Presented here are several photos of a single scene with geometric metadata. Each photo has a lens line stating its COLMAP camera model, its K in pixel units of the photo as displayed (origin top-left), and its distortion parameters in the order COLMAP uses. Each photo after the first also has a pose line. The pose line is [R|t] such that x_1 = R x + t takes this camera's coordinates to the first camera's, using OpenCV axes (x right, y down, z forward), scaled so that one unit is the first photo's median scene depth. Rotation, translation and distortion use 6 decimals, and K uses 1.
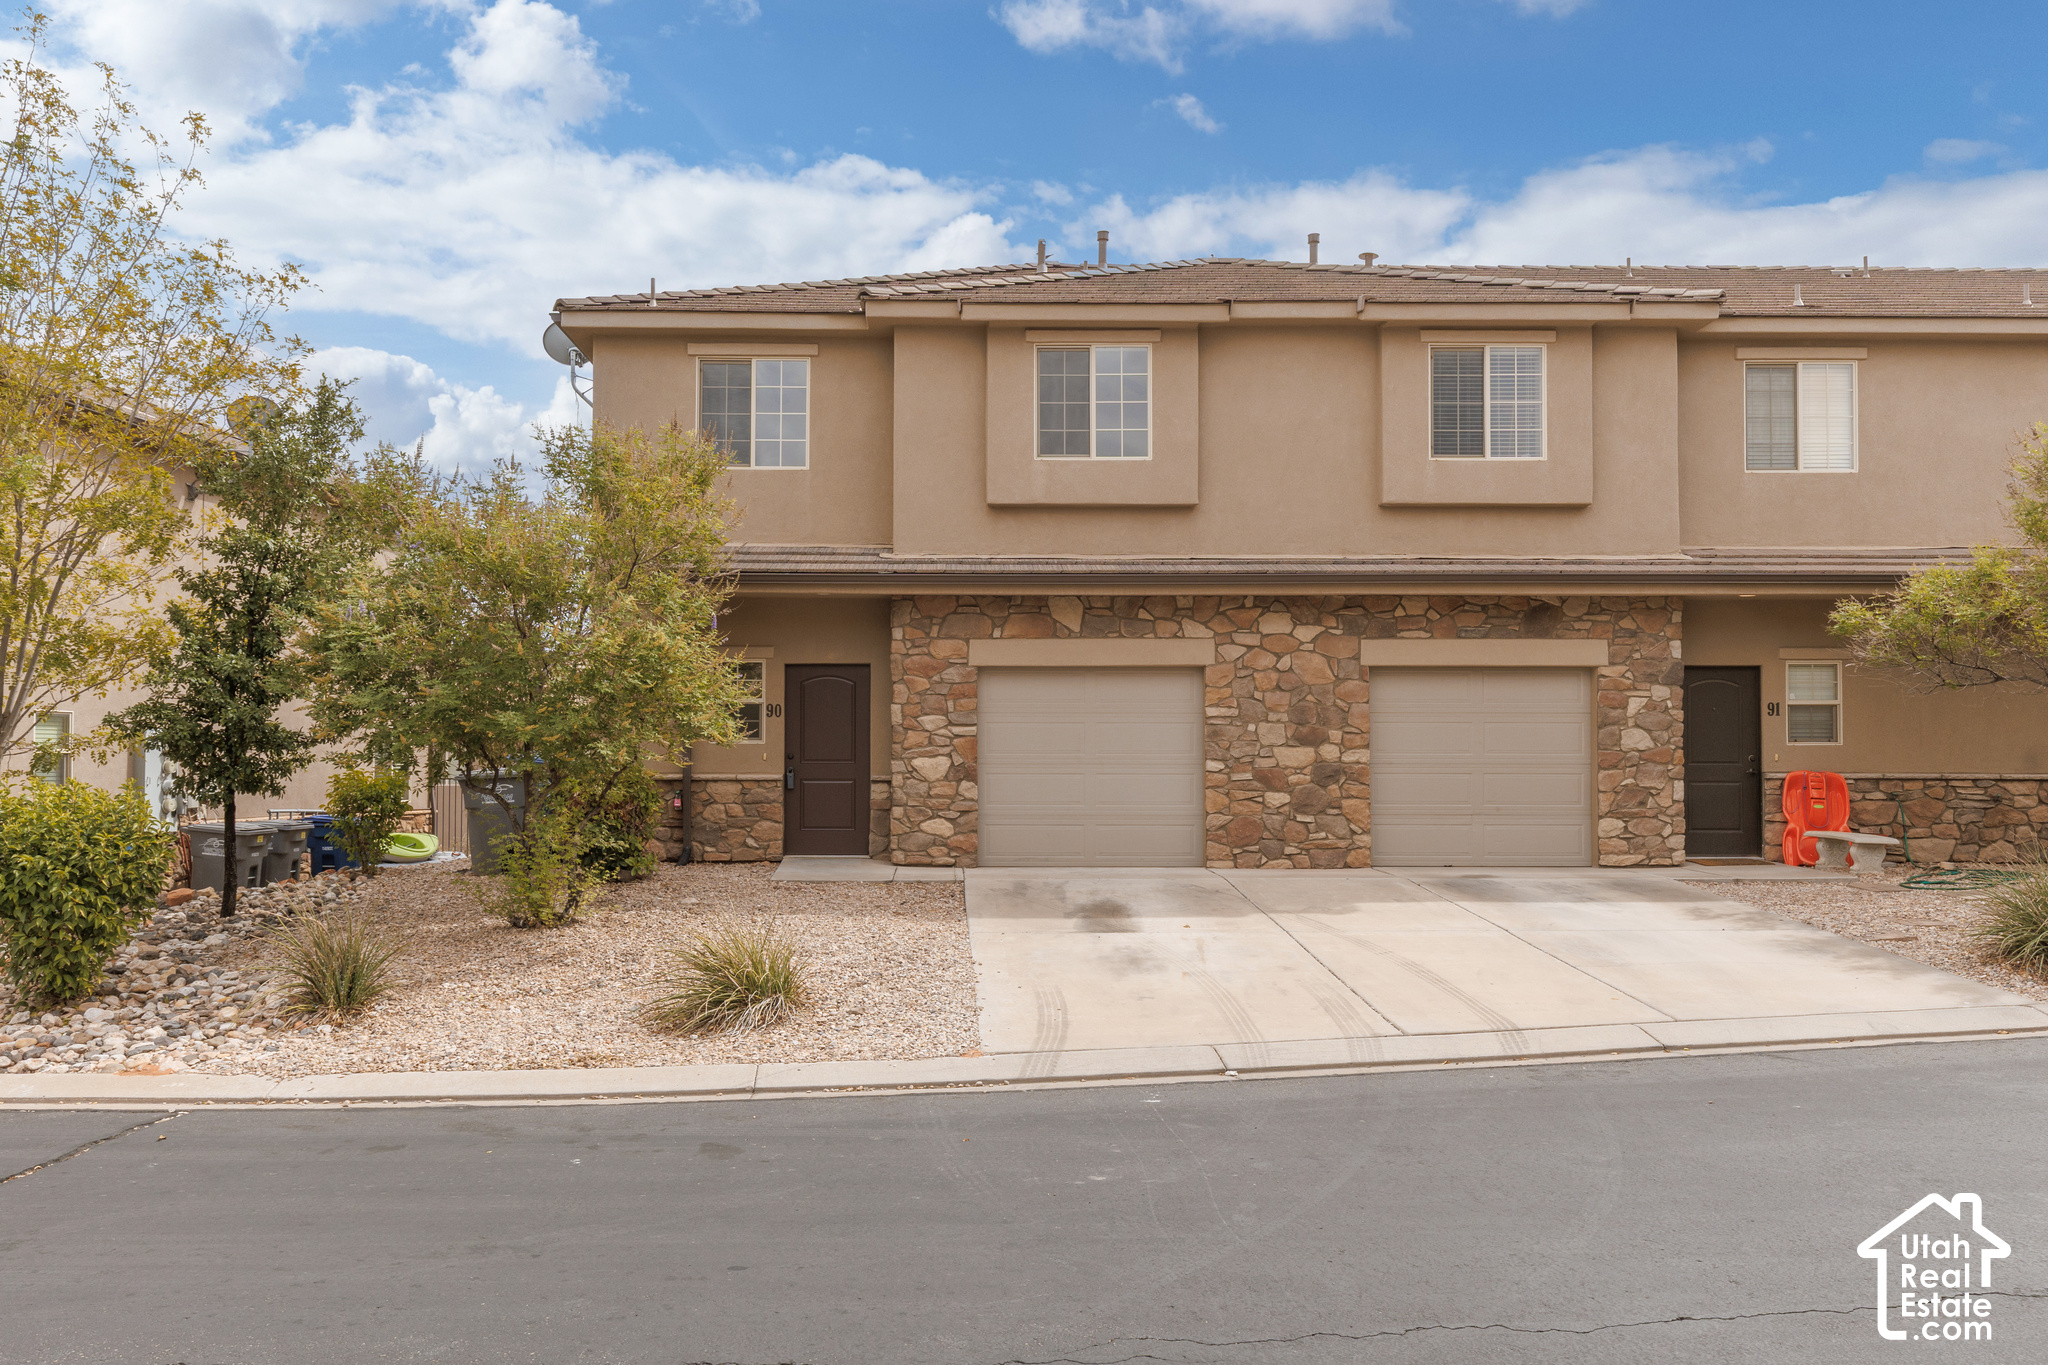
lens RADIAL K [[1567.9, 0, 960.3], [0, 1567.9, 699.4], [0, 0, 1]] dist [-0.003948, 0.003397]
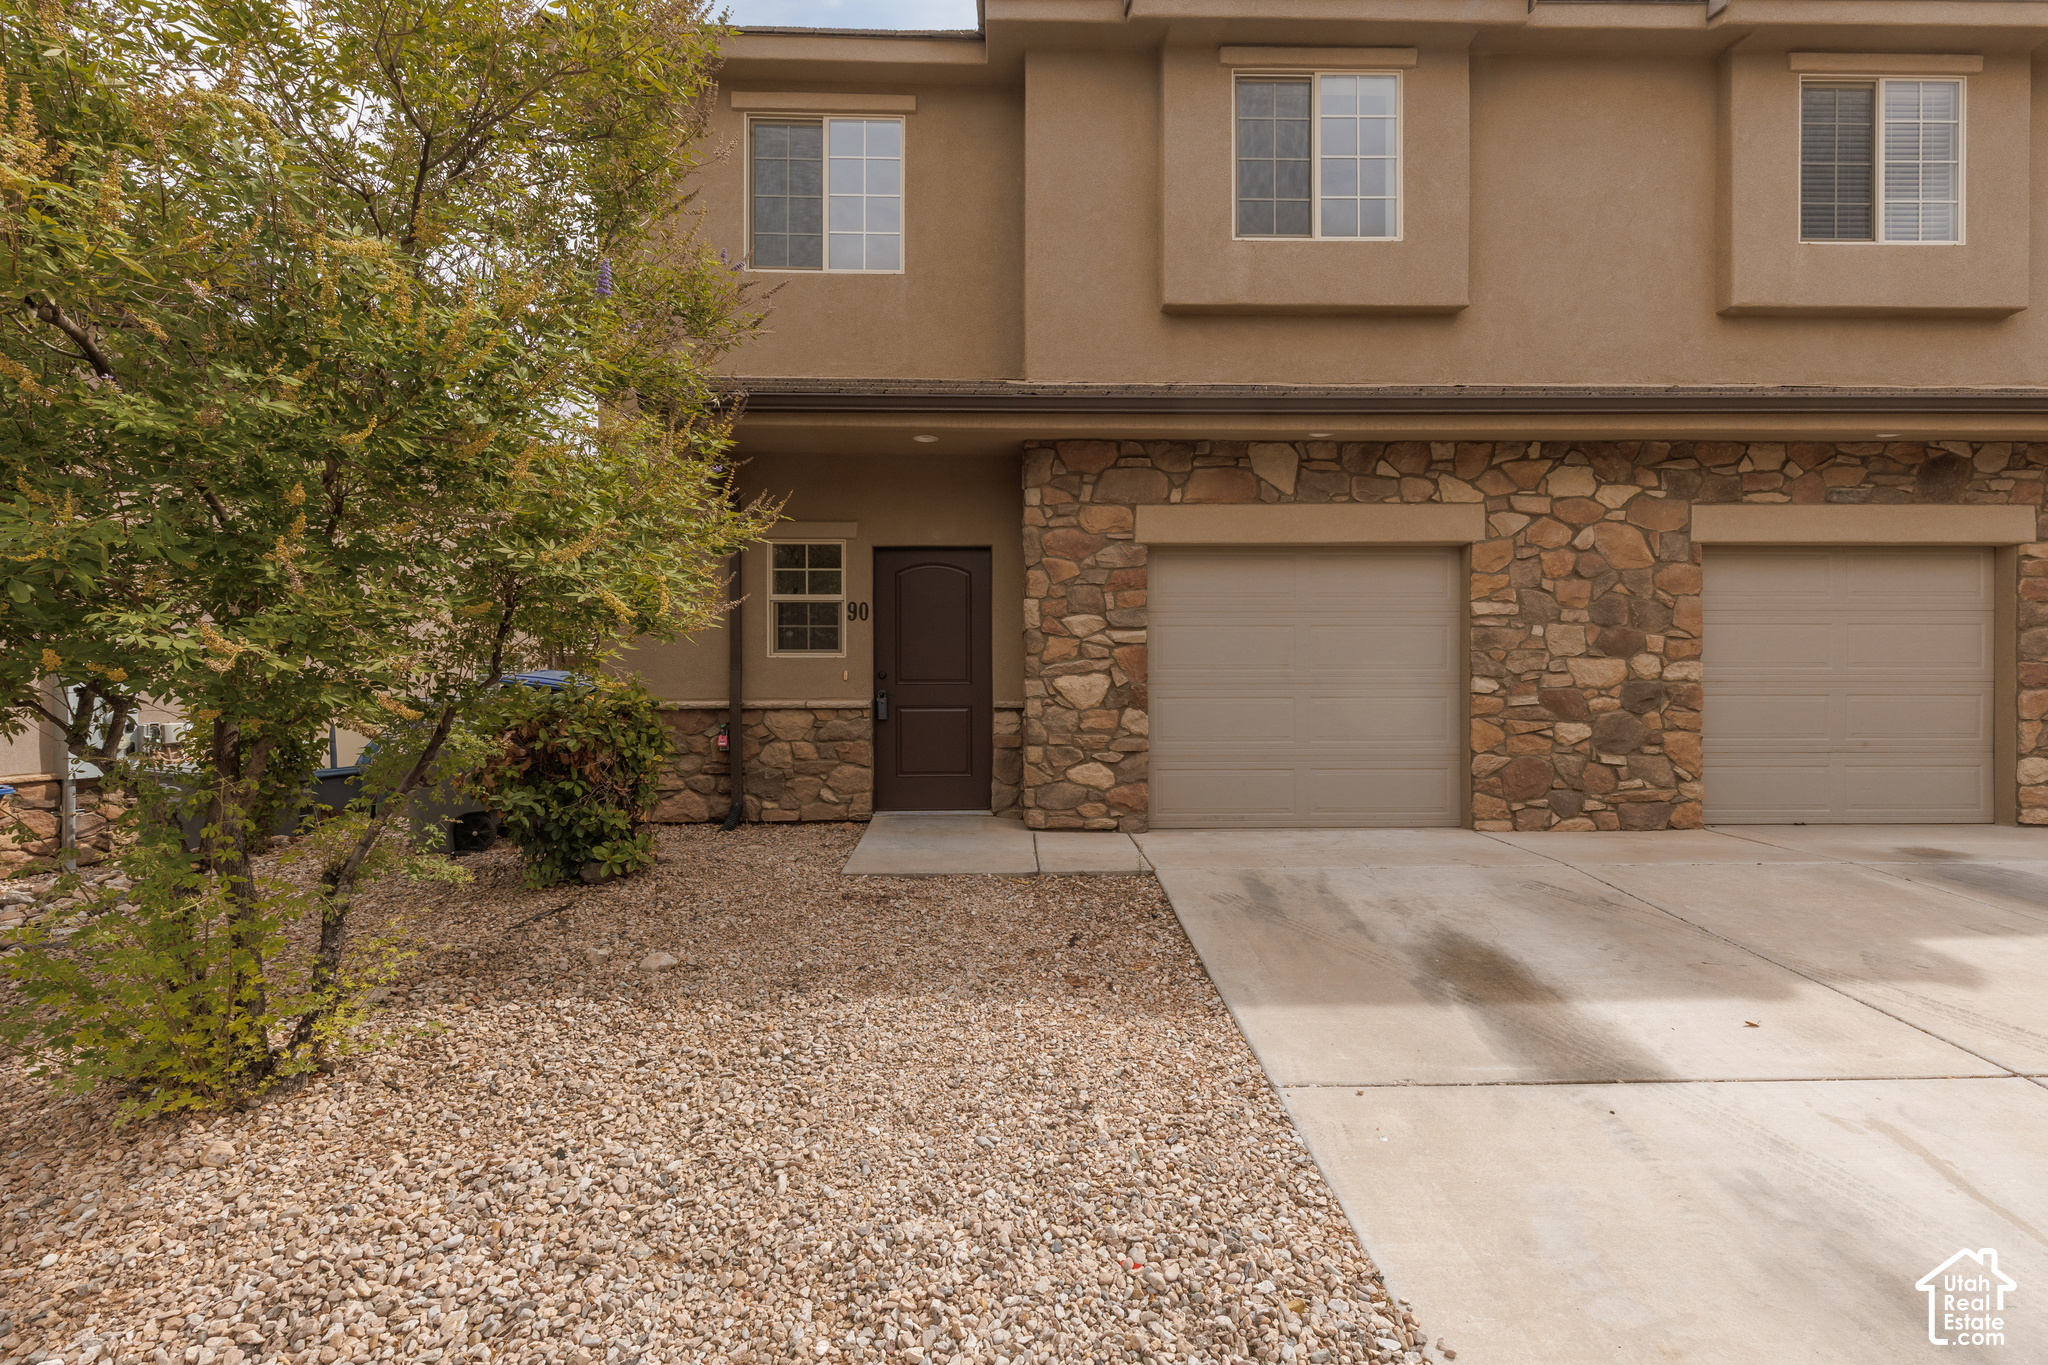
lens RADIAL K [[933.5, 0, 1024.0], [0, 933.5, 682.5], [0, 0, 1]] dist [0.003172, -0.000568]
pose [[0.999970, -0.004260, 0.006541, -0.046752], [0.004024, 0.999355, 0.035689, 0.025215], [-0.006689, -0.035661, 0.999342, 0.582314]]
